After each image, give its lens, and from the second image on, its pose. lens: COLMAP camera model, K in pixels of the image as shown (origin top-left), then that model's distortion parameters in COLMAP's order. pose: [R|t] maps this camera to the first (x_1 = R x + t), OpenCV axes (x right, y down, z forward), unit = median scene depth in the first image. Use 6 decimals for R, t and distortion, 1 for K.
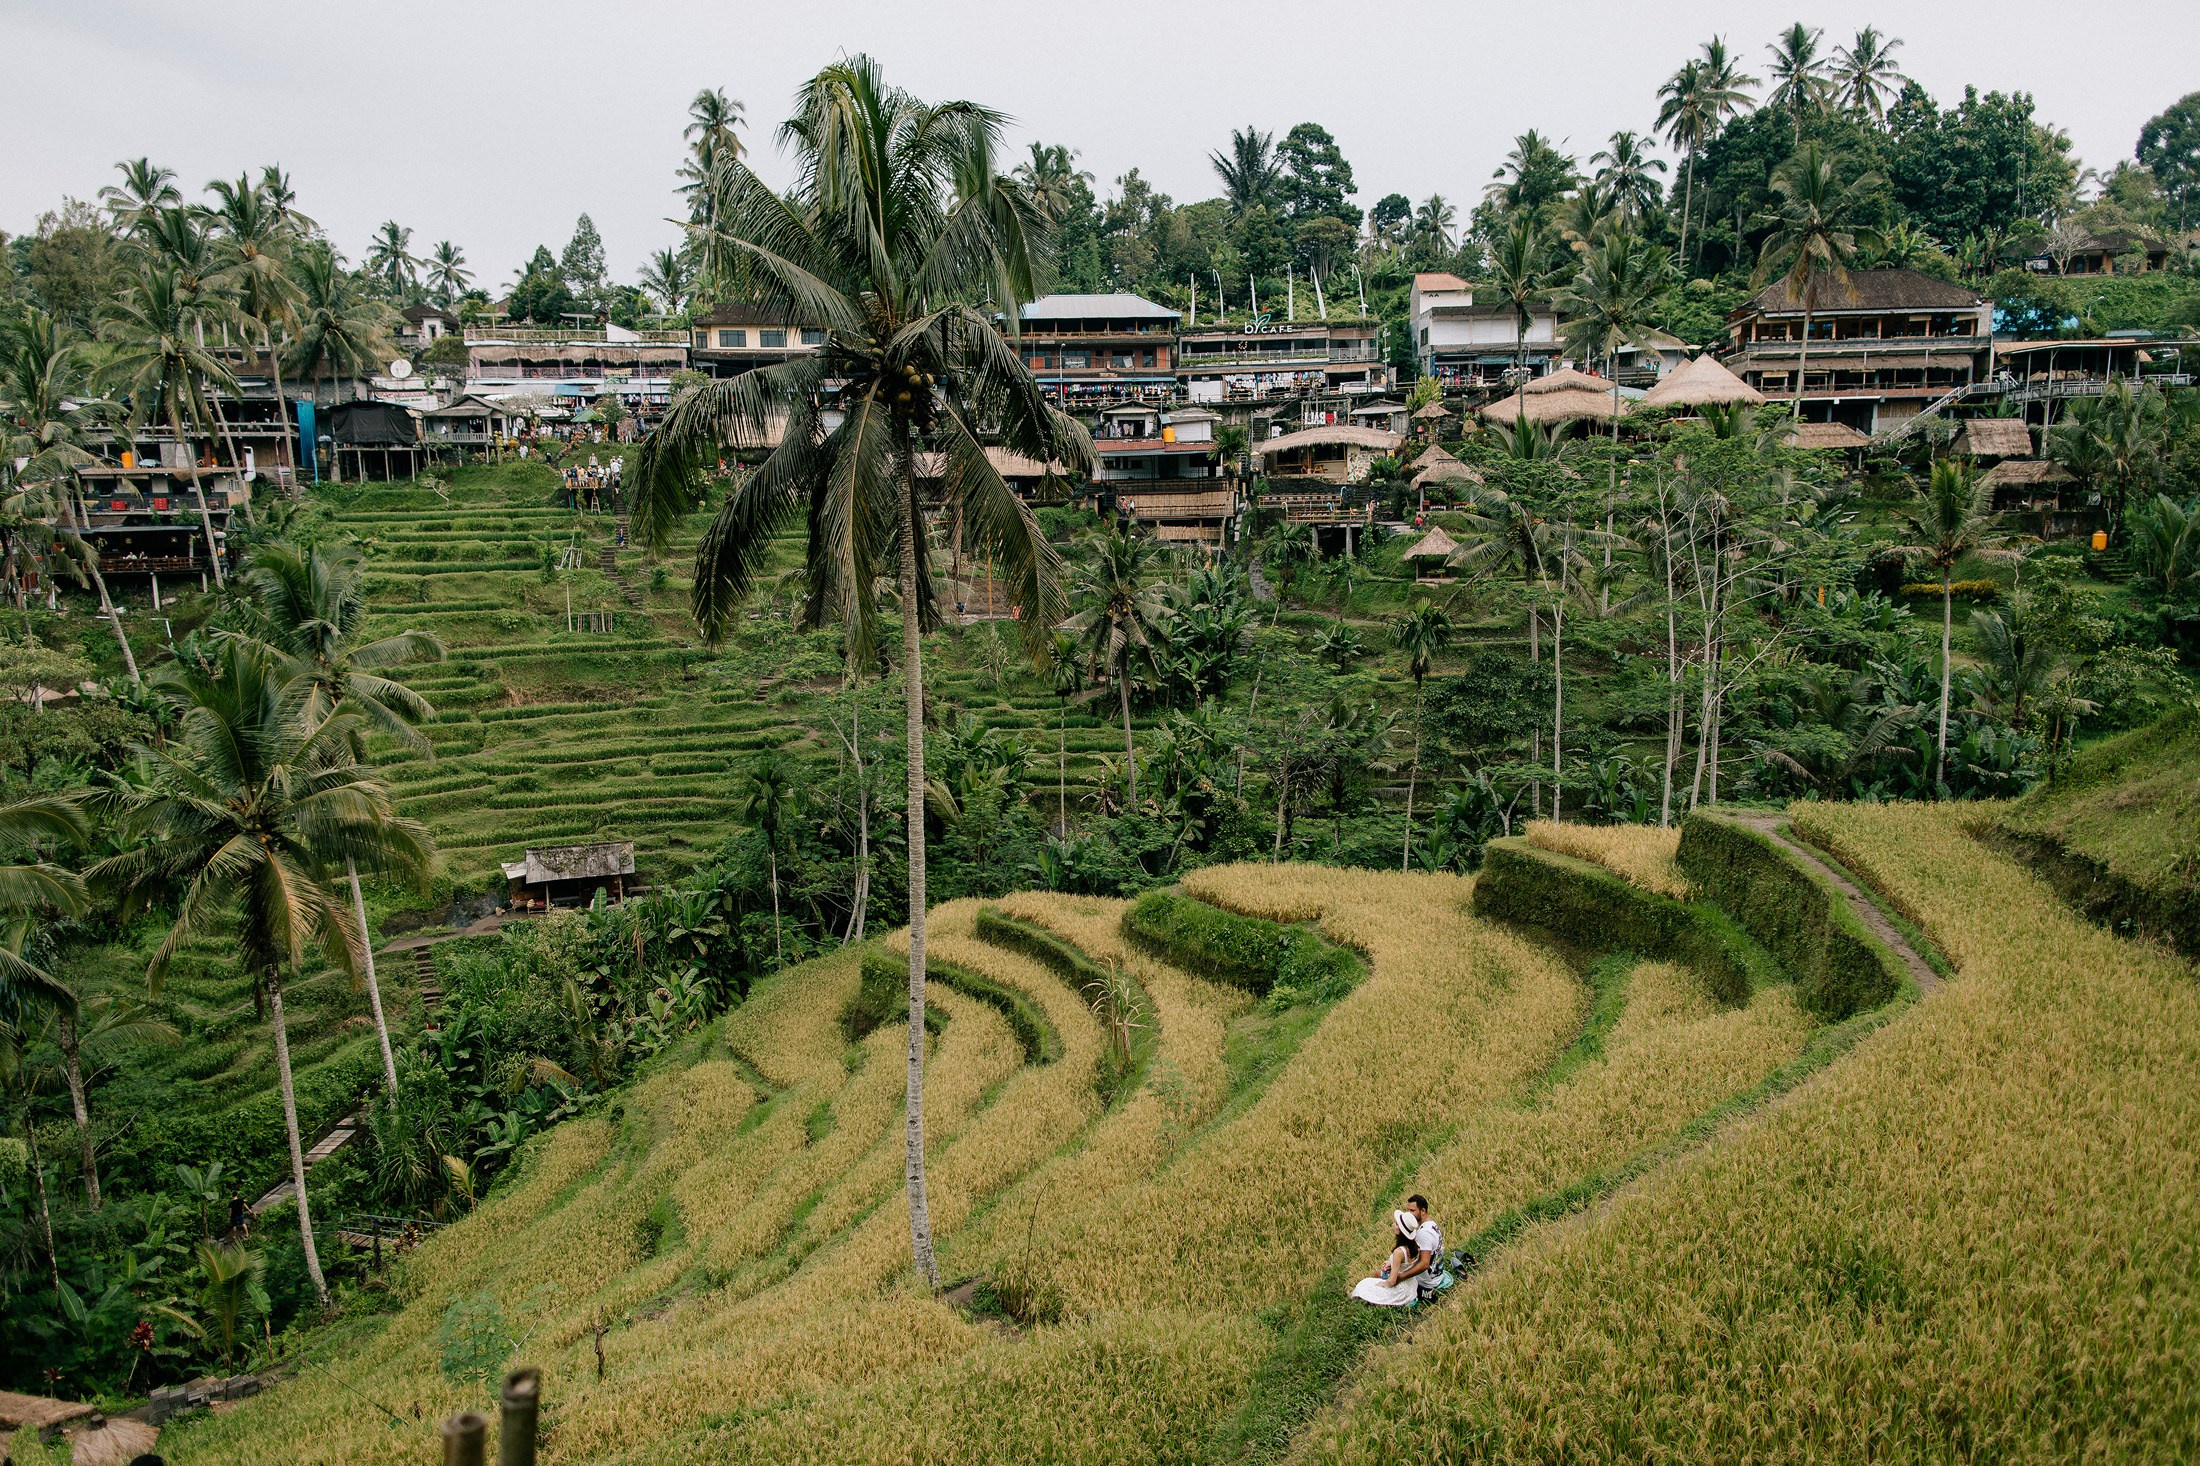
lens RADIAL K [[1481.8, 0, 1095.8], [0, 1481.8, 736.5], [0, 0, 1]] dist [0.014737, -0.006979]
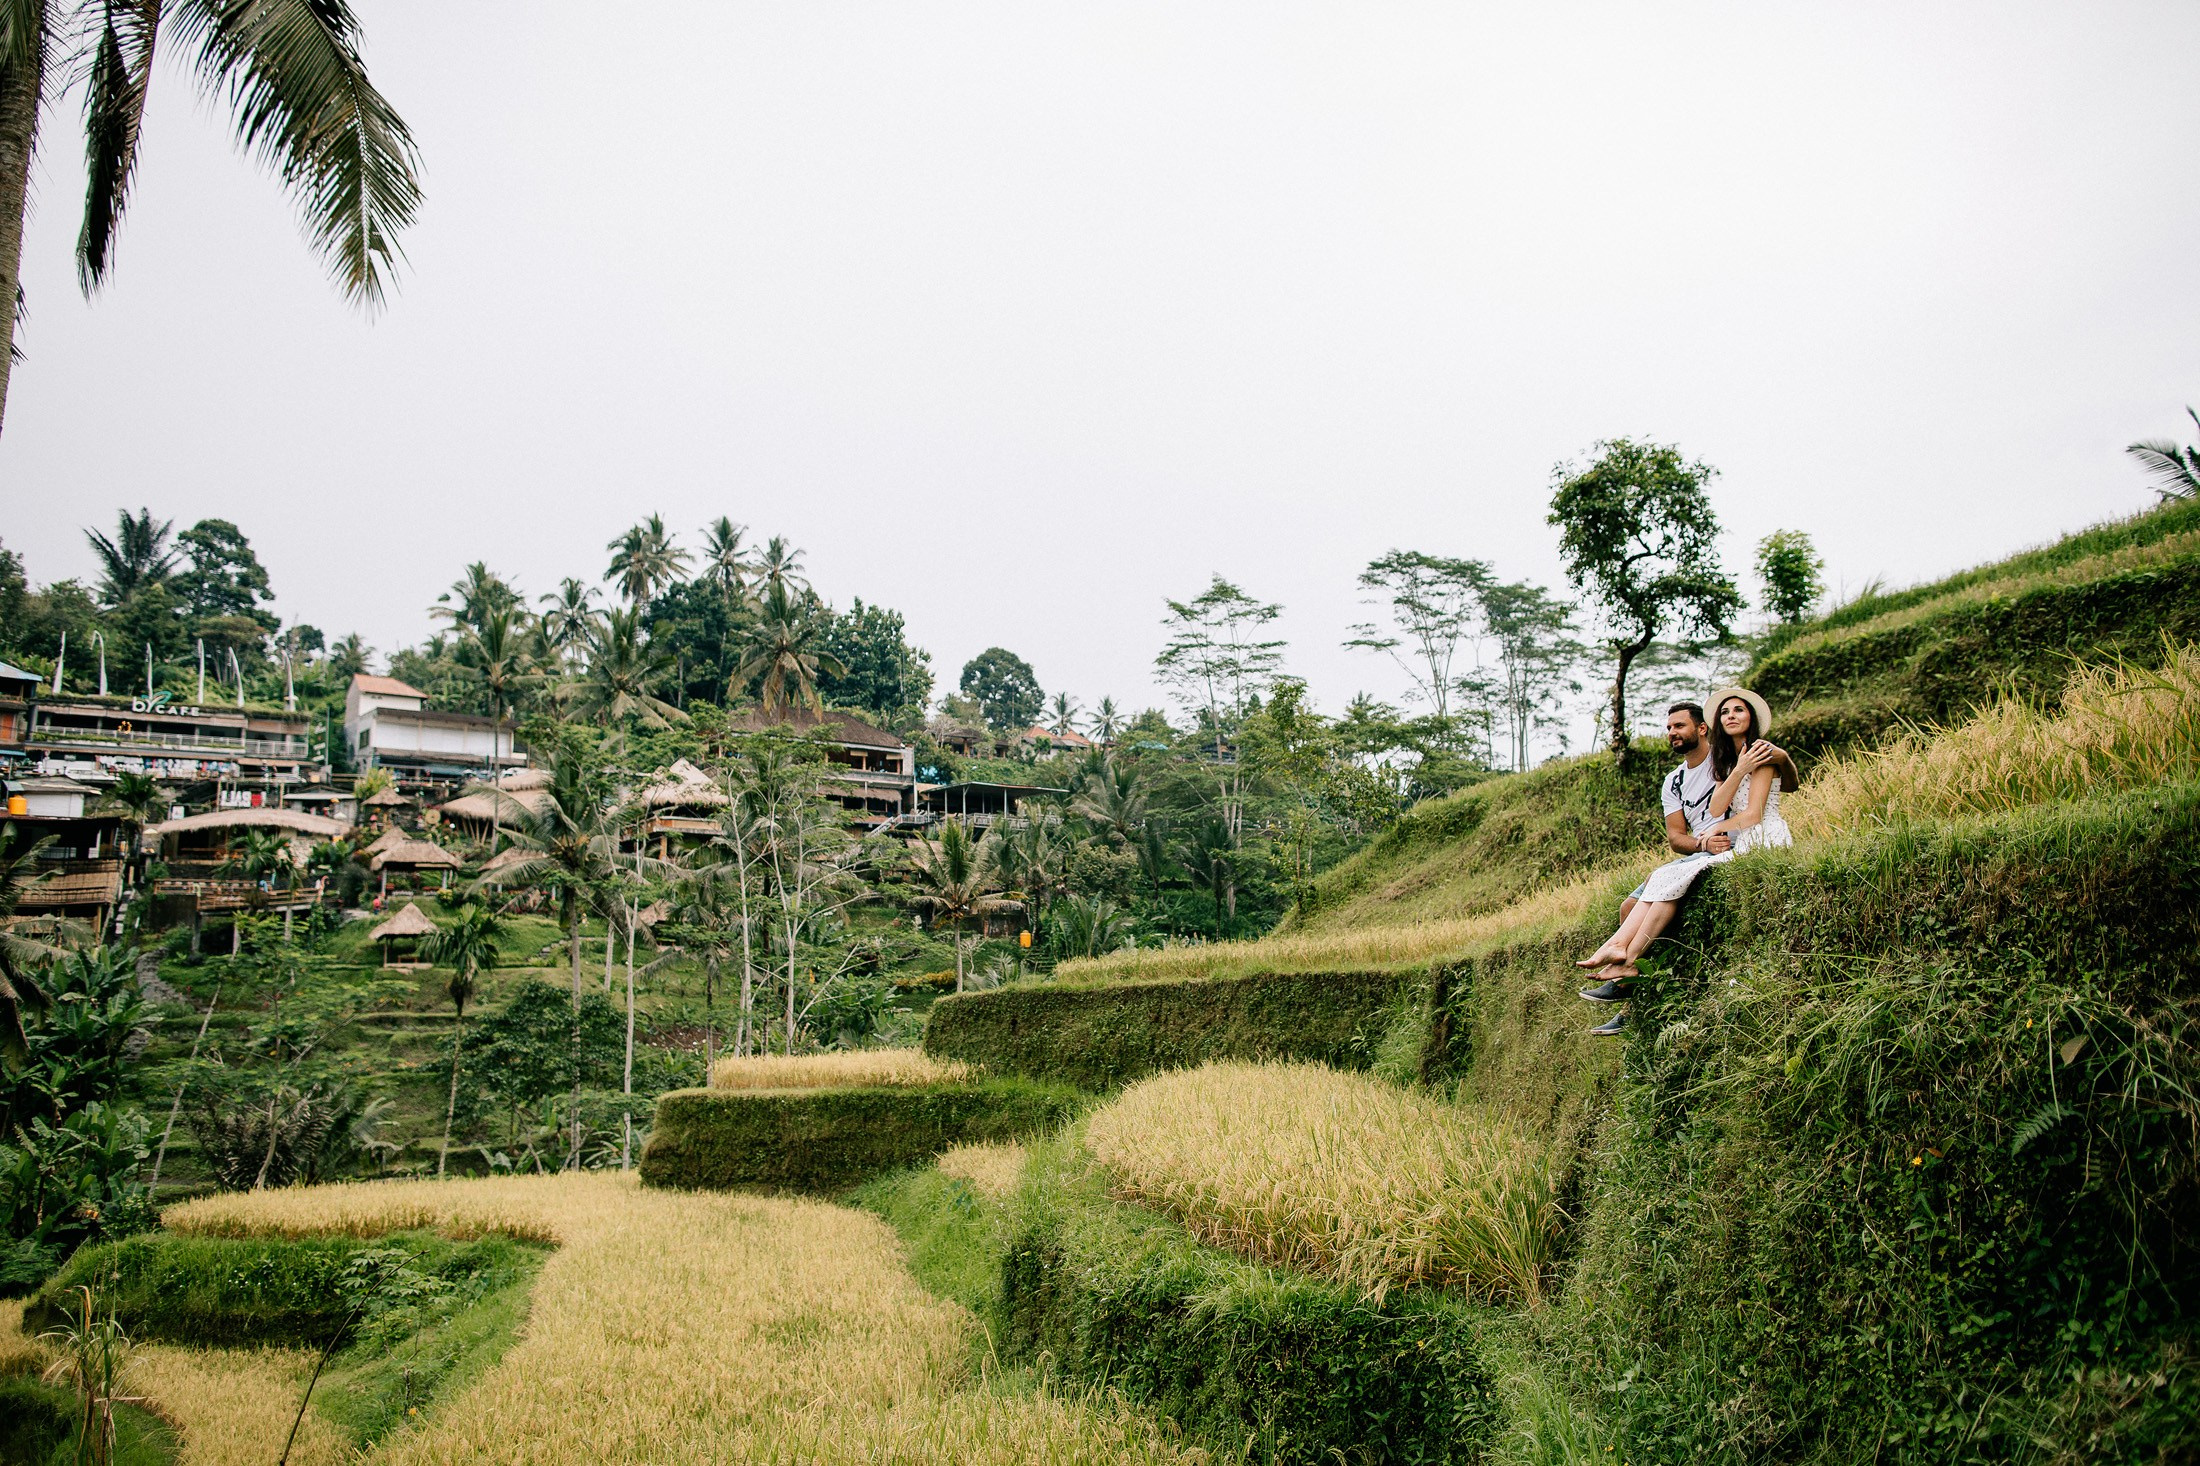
lens RADIAL K [[1502.6, 0, 1096.4], [0, 1502.6, 737.2], [0, 0, 1]] dist [-0.051780, 0.048809]
pose [[0.754441, 0.119189, 0.645456, -0.025696], [0.105346, 0.948638, -0.298309, 0.044946], [-0.647859, 0.293053, 0.703135, 0.077541]]
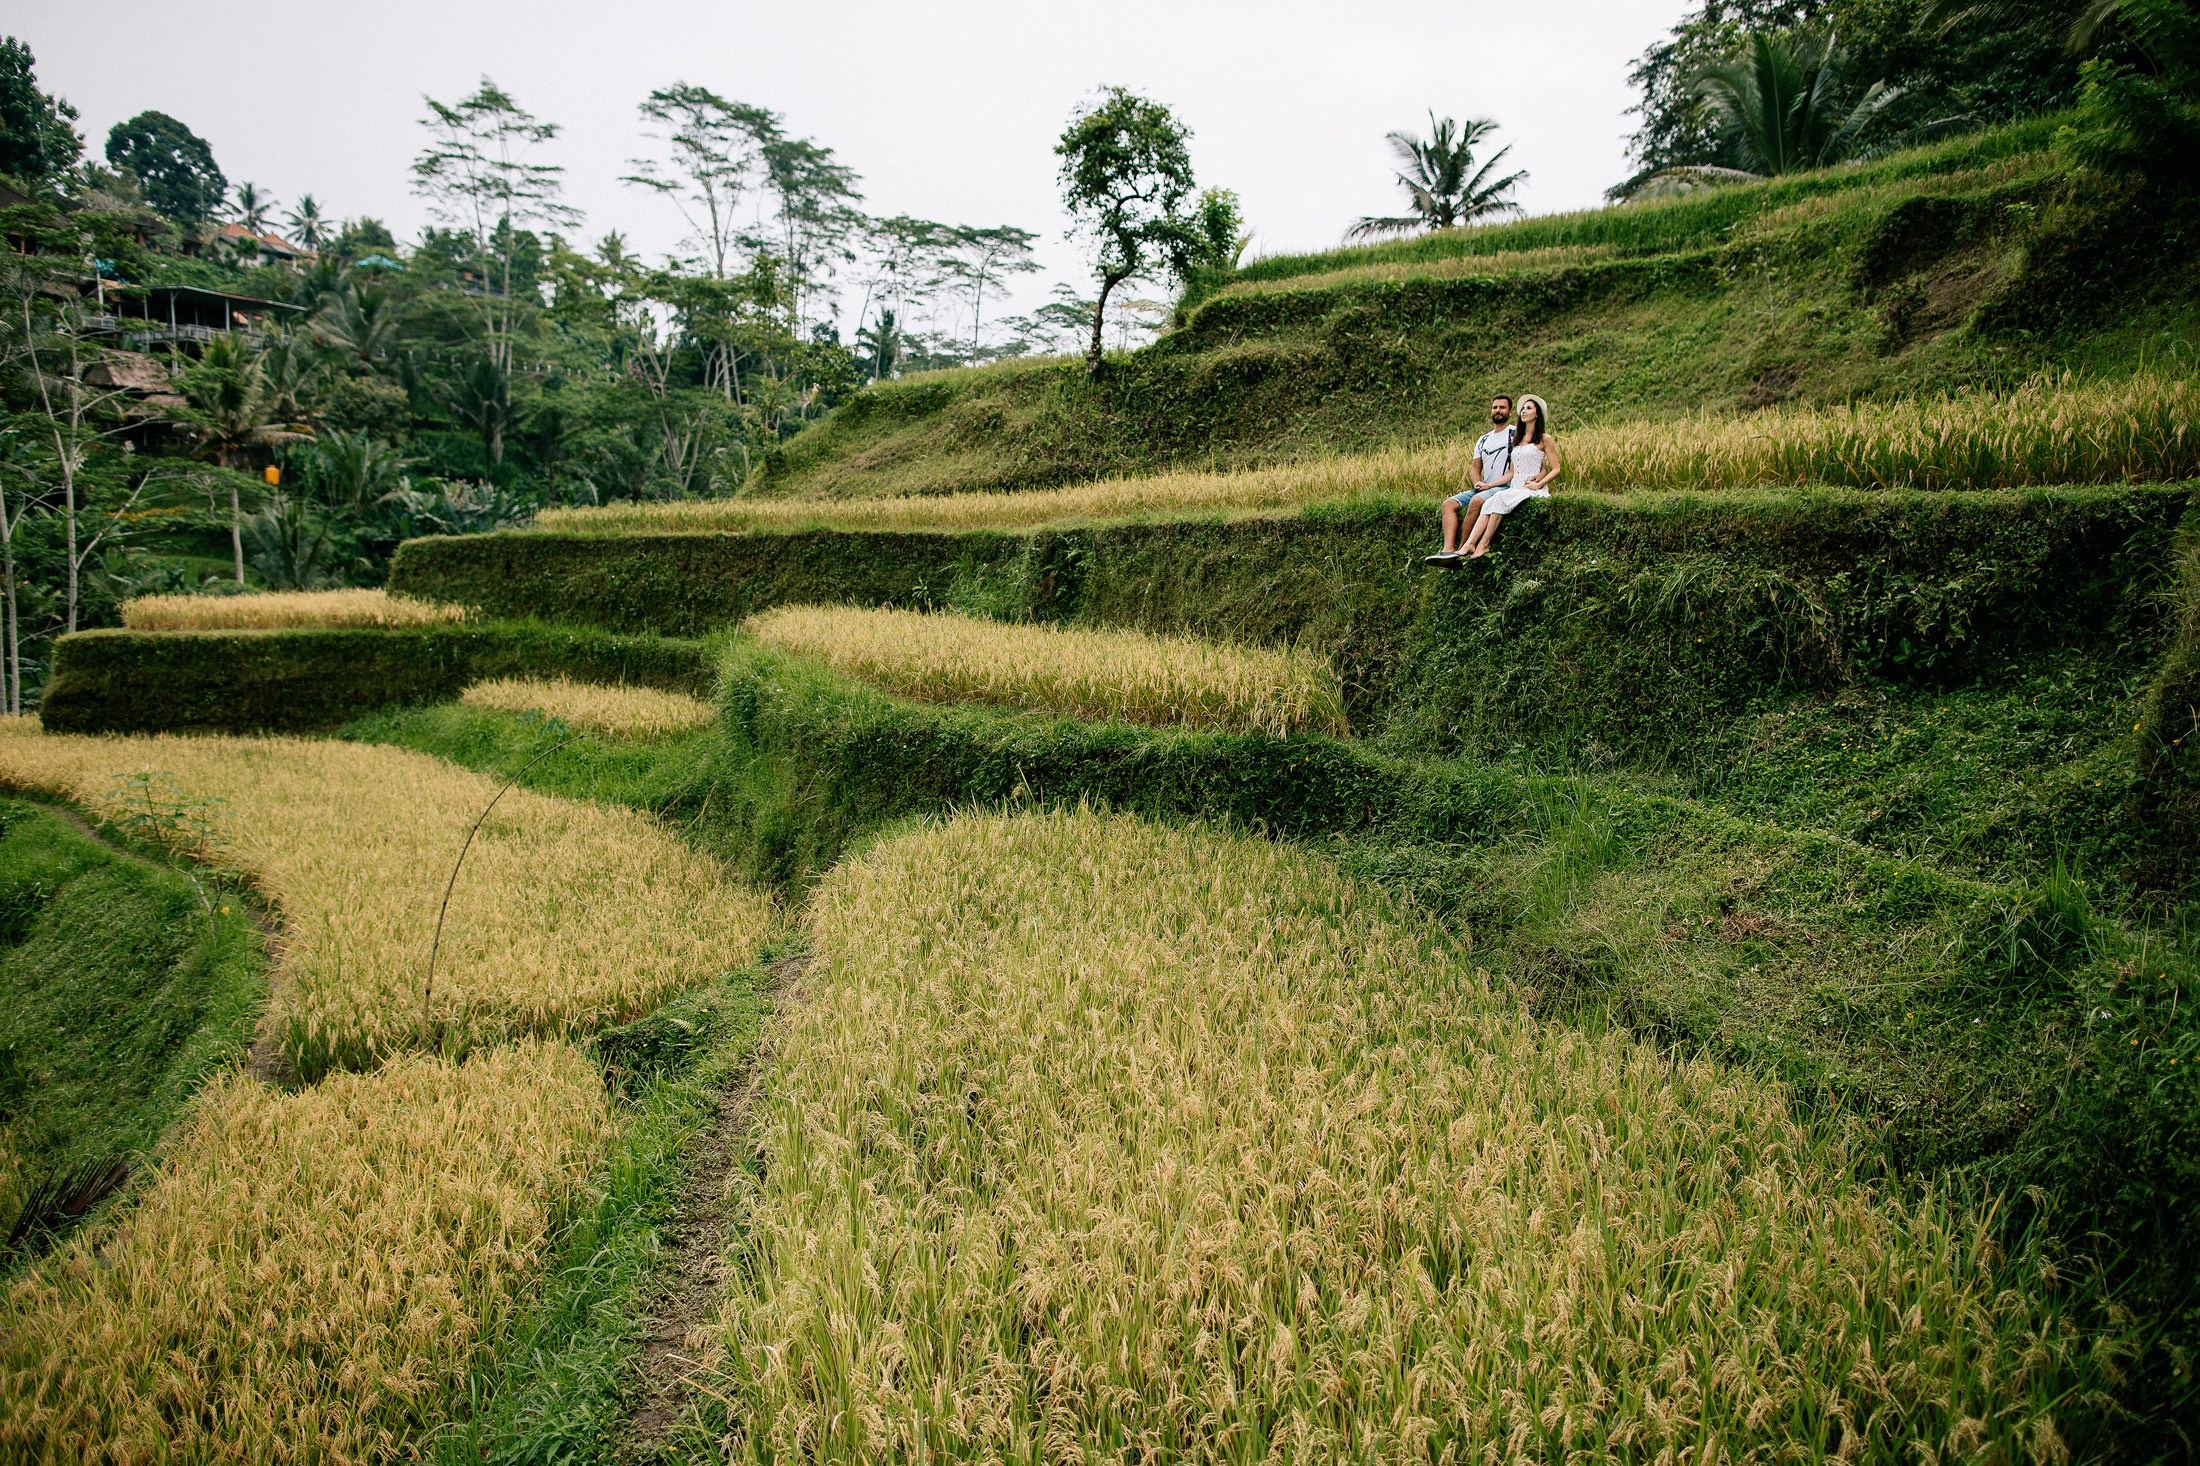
lens RADIAL K [[1502.6, 0, 1096.4], [0, 1502.6, 737.2], [0, 0, 1]] dist [-0.051780, 0.048809]
pose [[0.334203, -0.087851, 0.938398, -0.070181], [0.123652, 0.991127, 0.048749, 0.043409], [-0.934354, 0.099743, 0.342101, 0.093353]]
